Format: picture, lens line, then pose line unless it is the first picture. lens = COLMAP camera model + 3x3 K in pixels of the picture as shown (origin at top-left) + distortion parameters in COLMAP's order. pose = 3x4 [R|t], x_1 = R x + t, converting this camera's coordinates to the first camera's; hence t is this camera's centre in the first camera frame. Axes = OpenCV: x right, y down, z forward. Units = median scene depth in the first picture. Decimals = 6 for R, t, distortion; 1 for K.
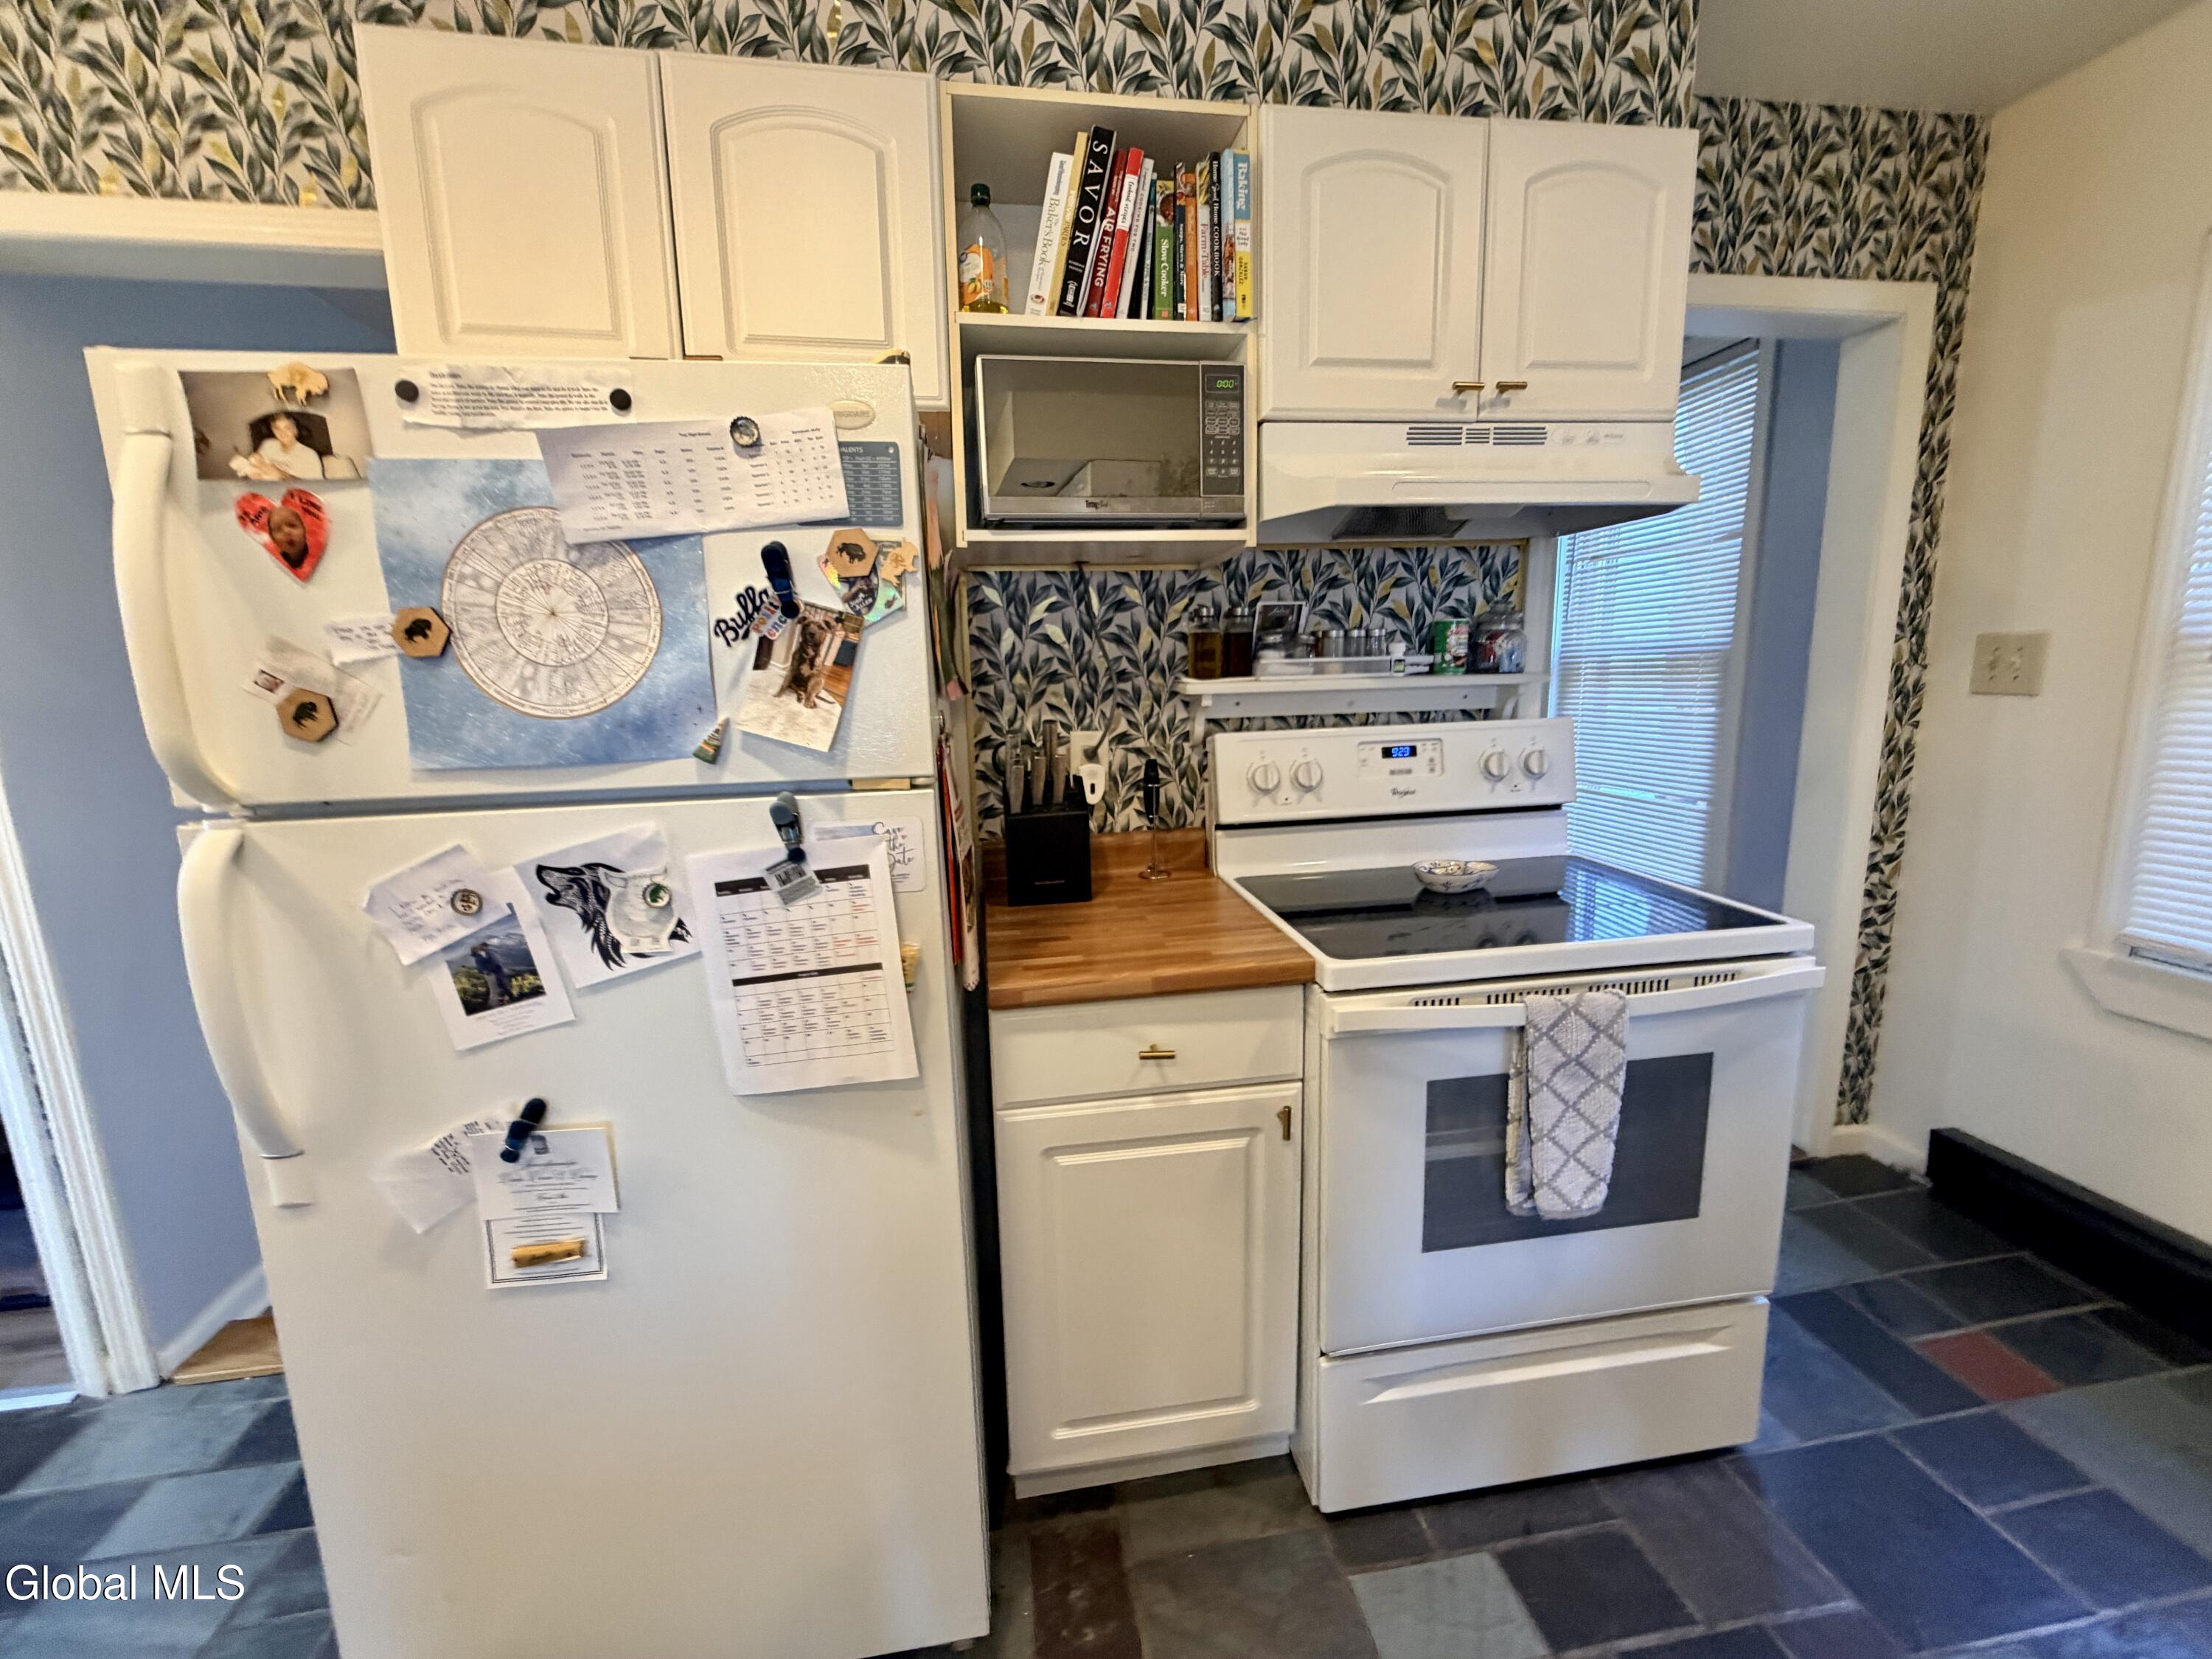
lens RADIAL K [[880.6, 0, 1102.6], [0, 880.6, 830.3], [0, 0, 1]] dist [0.000168, -0.000139]
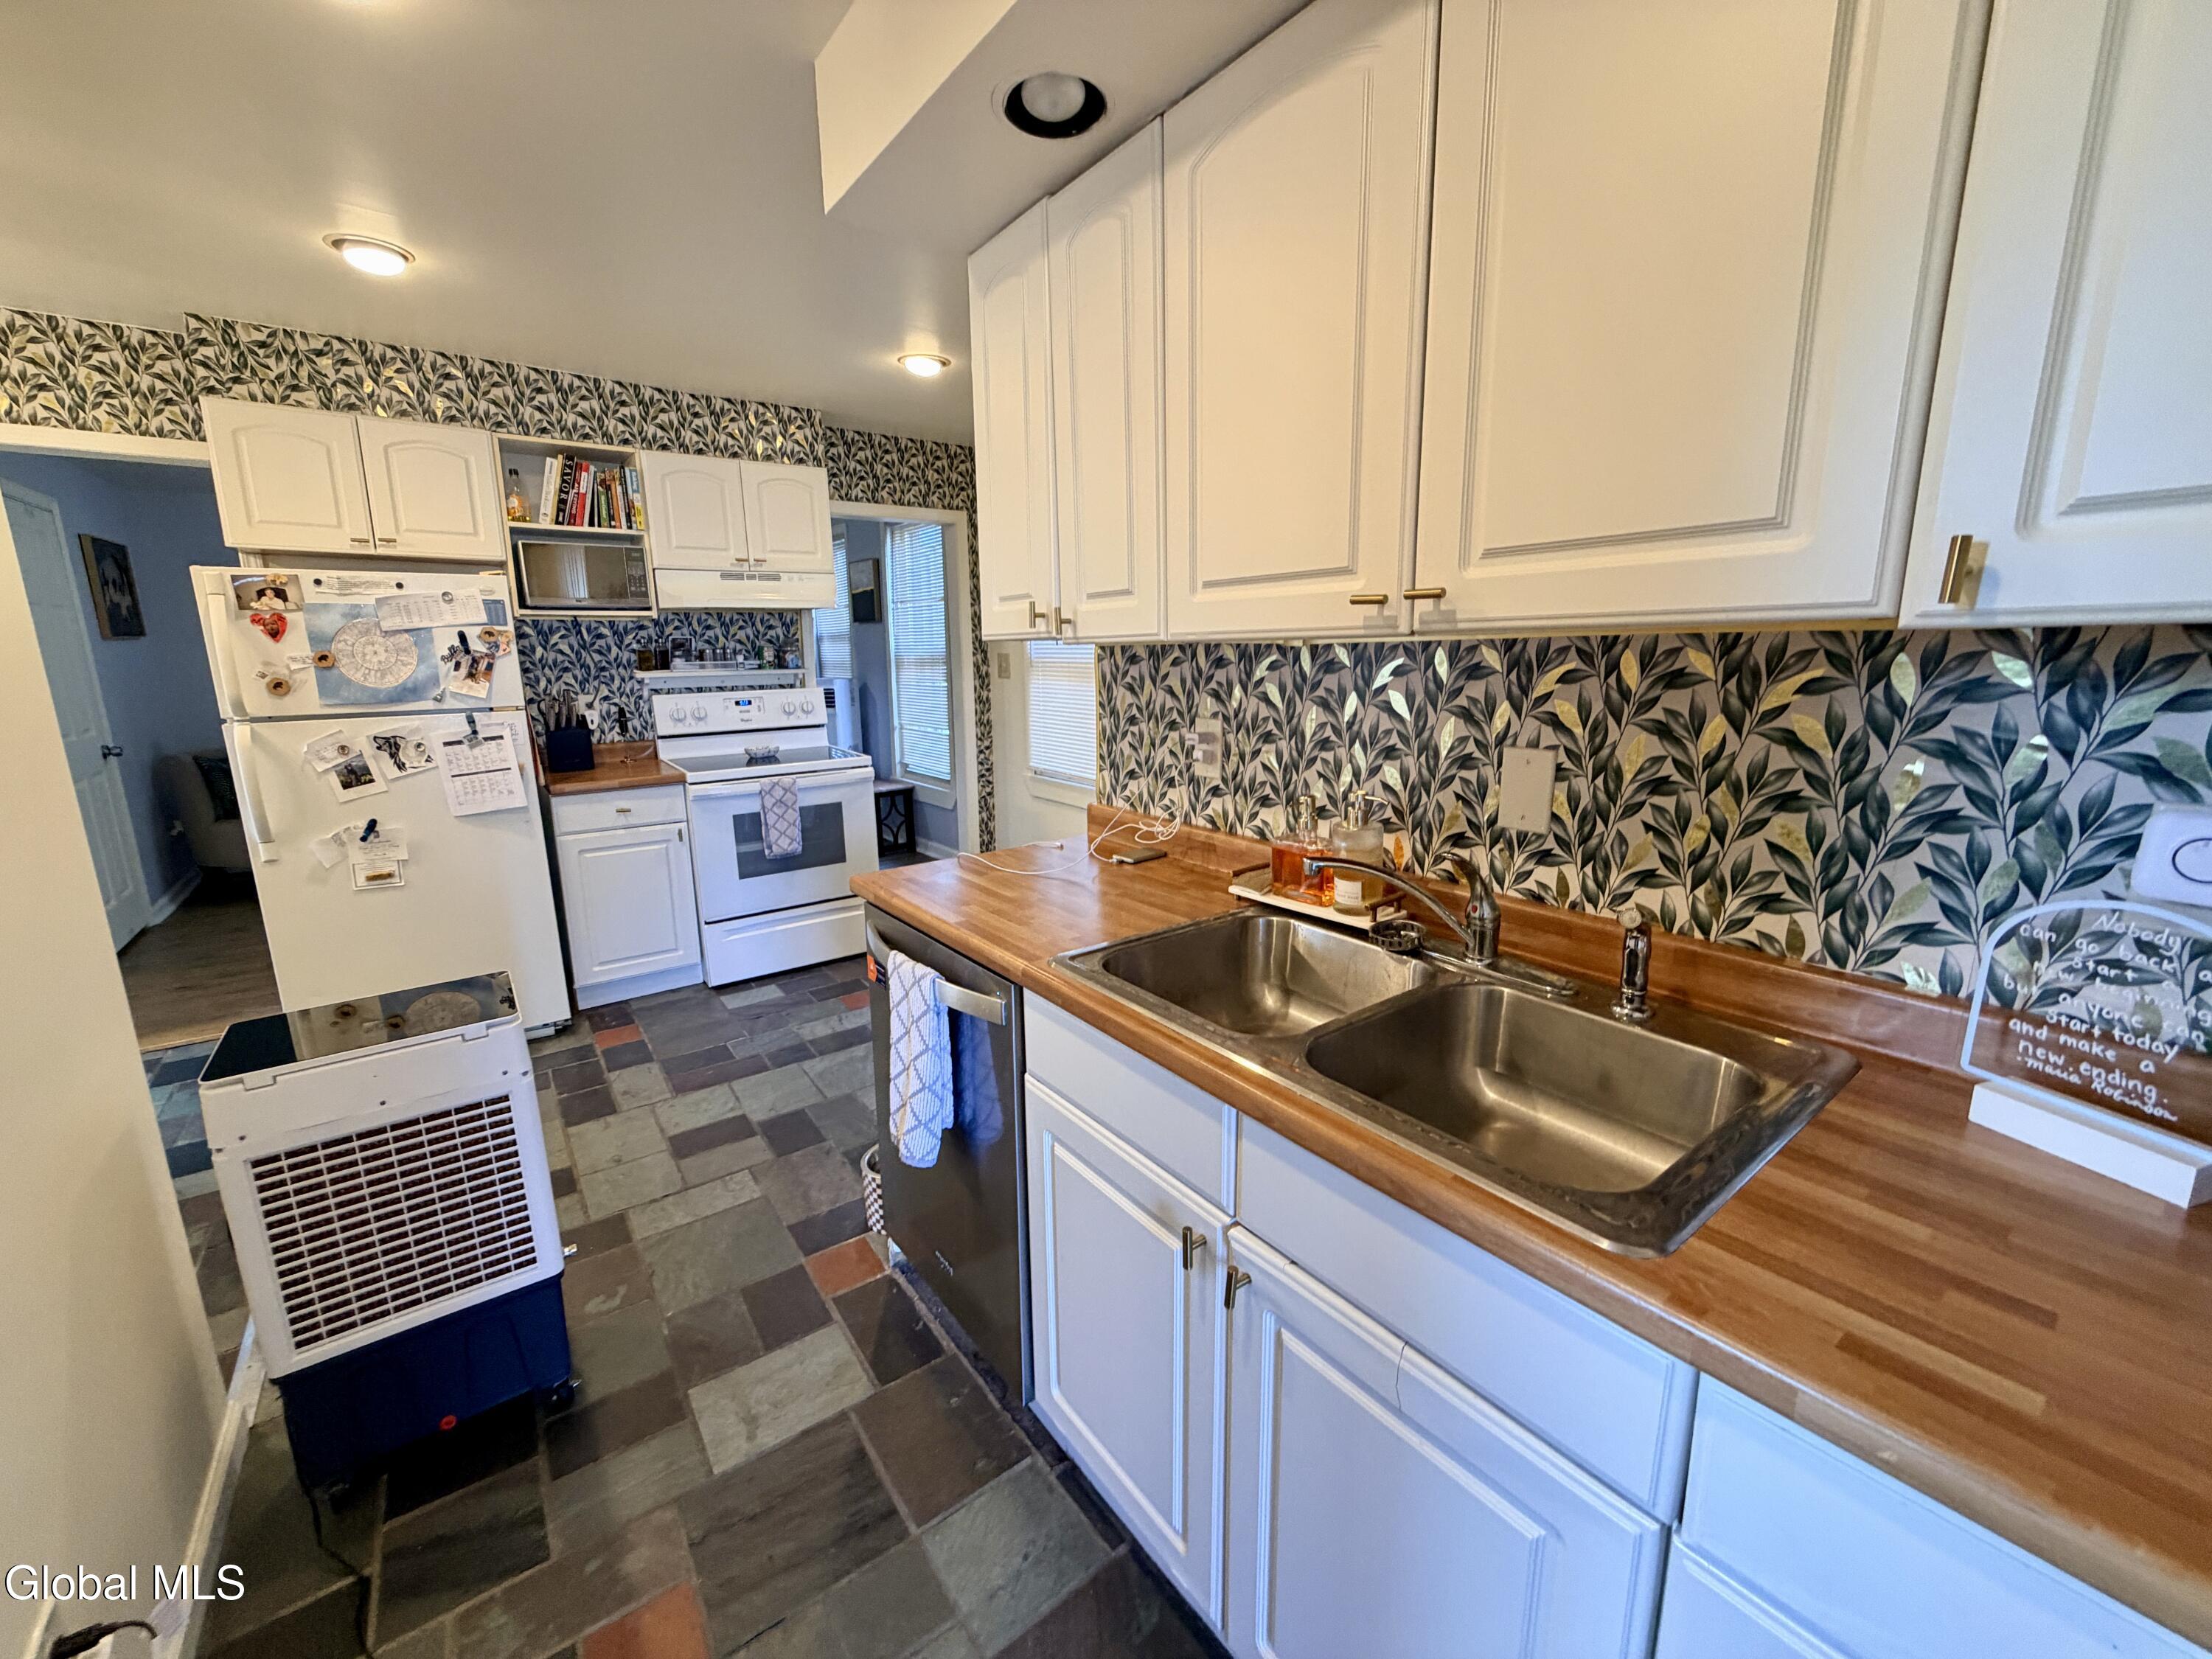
lens RADIAL K [[880.6, 0, 1102.0], [0, 880.6, 828.1], [0, 0, 1]] dist [0.000168, -0.000139]
pose [[0.882770, -0.077459, 0.463376, 0.089092], [0.066517, 0.996986, 0.039938, 0.258058], [-0.465073, -0.004433, 0.885261, -1.834810]]
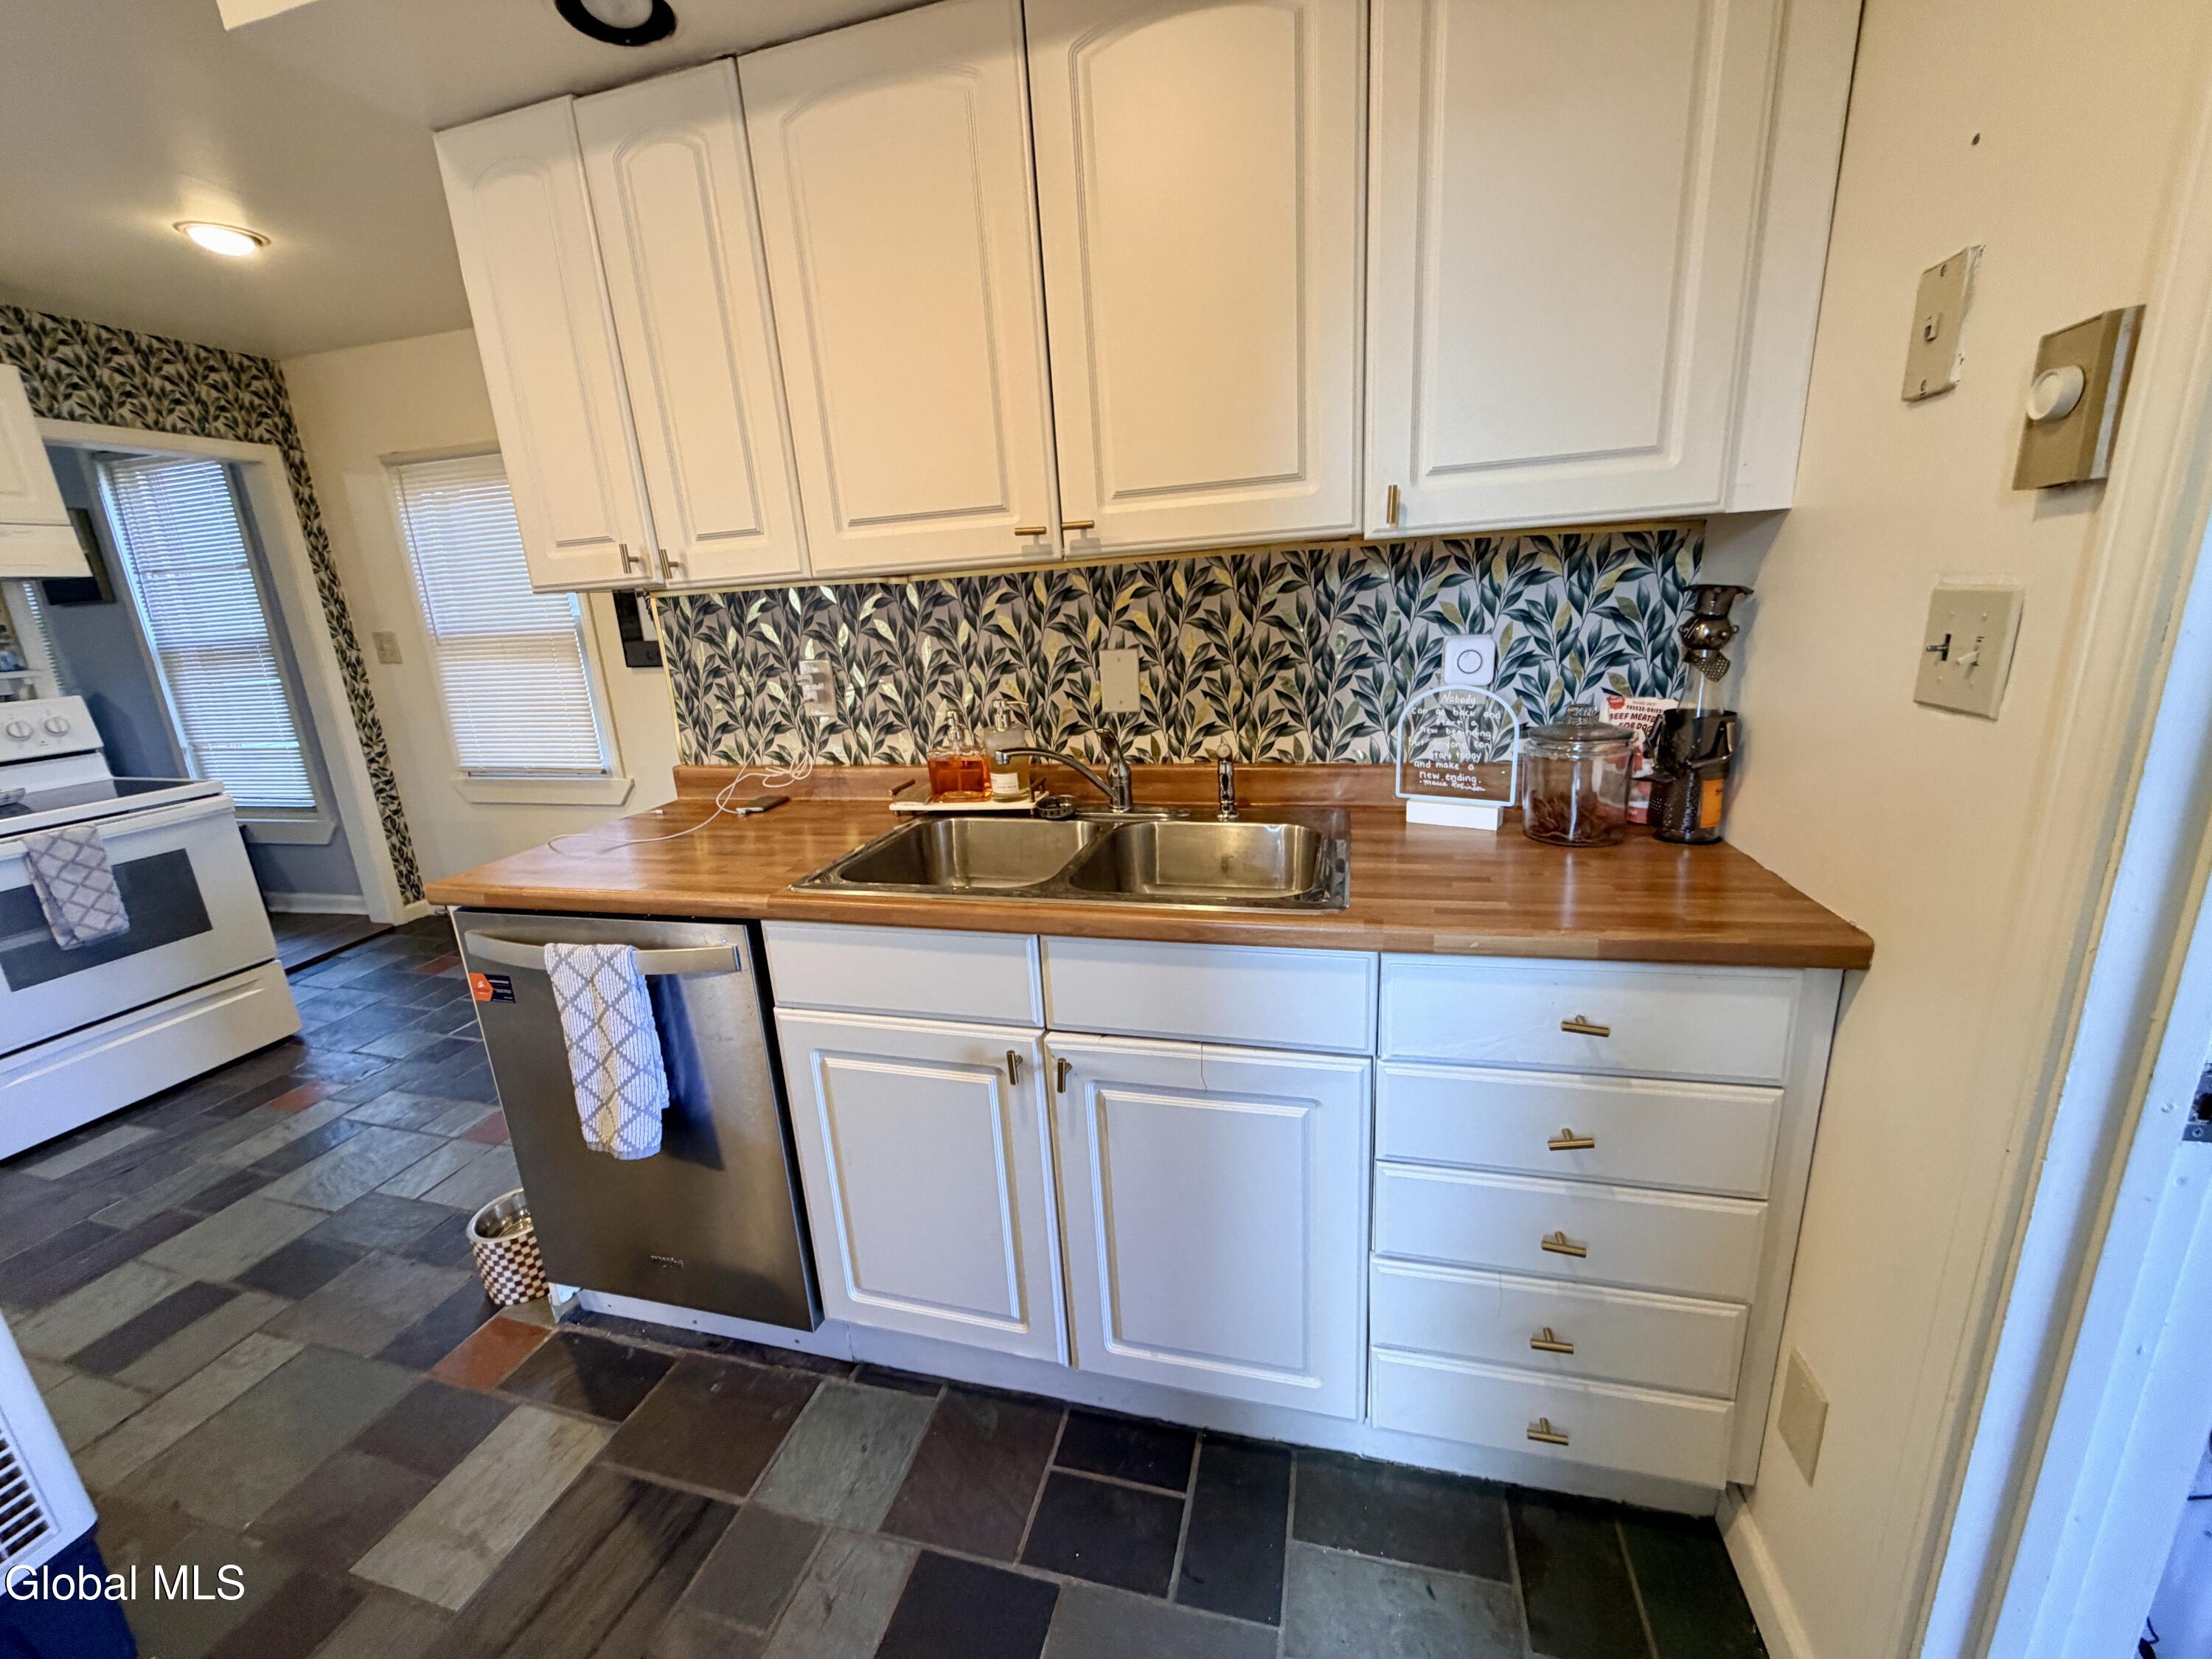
lens RADIAL K [[880.6, 0, 1102.4], [0, 880.6, 828.6], [0, 0, 1]] dist [0.000168, -0.000139]
pose [[0.409146, -0.230813, 0.882794, -0.229339], [0.199203, 0.966736, 0.160436, 0.281486], [-0.890459, 0.110213, 0.441515, -1.722001]]
